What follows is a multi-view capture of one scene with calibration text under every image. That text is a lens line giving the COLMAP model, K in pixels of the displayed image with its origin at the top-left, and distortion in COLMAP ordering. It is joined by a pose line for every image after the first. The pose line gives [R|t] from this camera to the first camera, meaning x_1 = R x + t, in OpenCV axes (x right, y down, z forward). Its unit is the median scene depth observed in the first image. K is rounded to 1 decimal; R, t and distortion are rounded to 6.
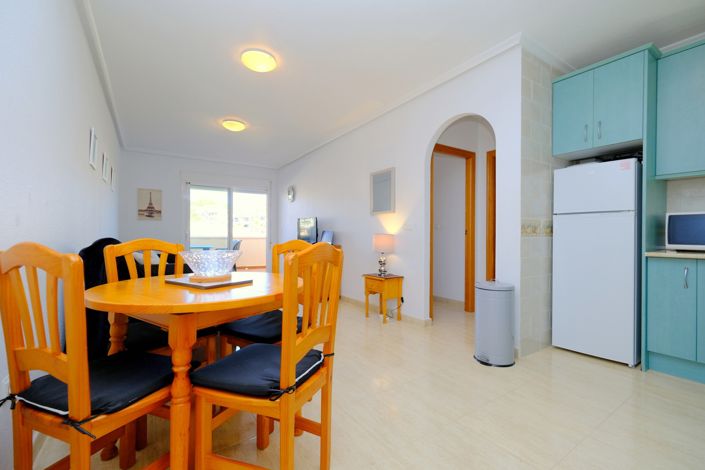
lens RADIAL K [[304.6, 0, 352.5], [0, 304.6, 235.0], [0, 0, 1]] dist [0.001790, 0.000137]
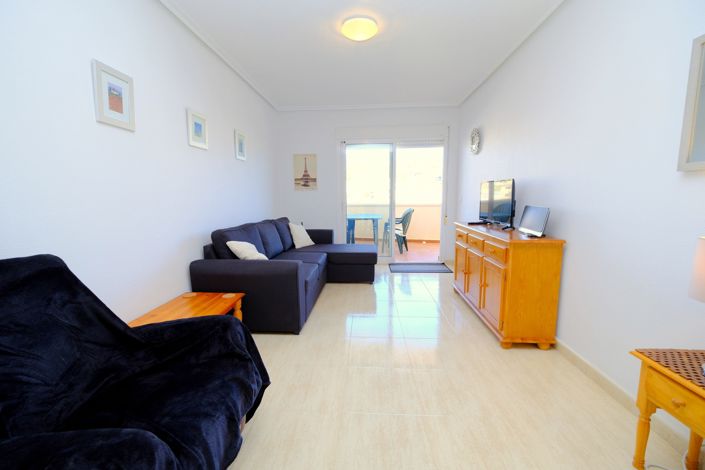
lens RADIAL K [[304.6, 0, 352.5], [0, 304.6, 235.0], [0, 0, 1]] dist [0.001790, 0.000137]
pose [[0.807523, 0.067927, -0.585912, -0.022521], [0.020826, 0.989444, 0.143413, -0.043093], [0.589468, -0.128011, 0.797584, 0.352575]]
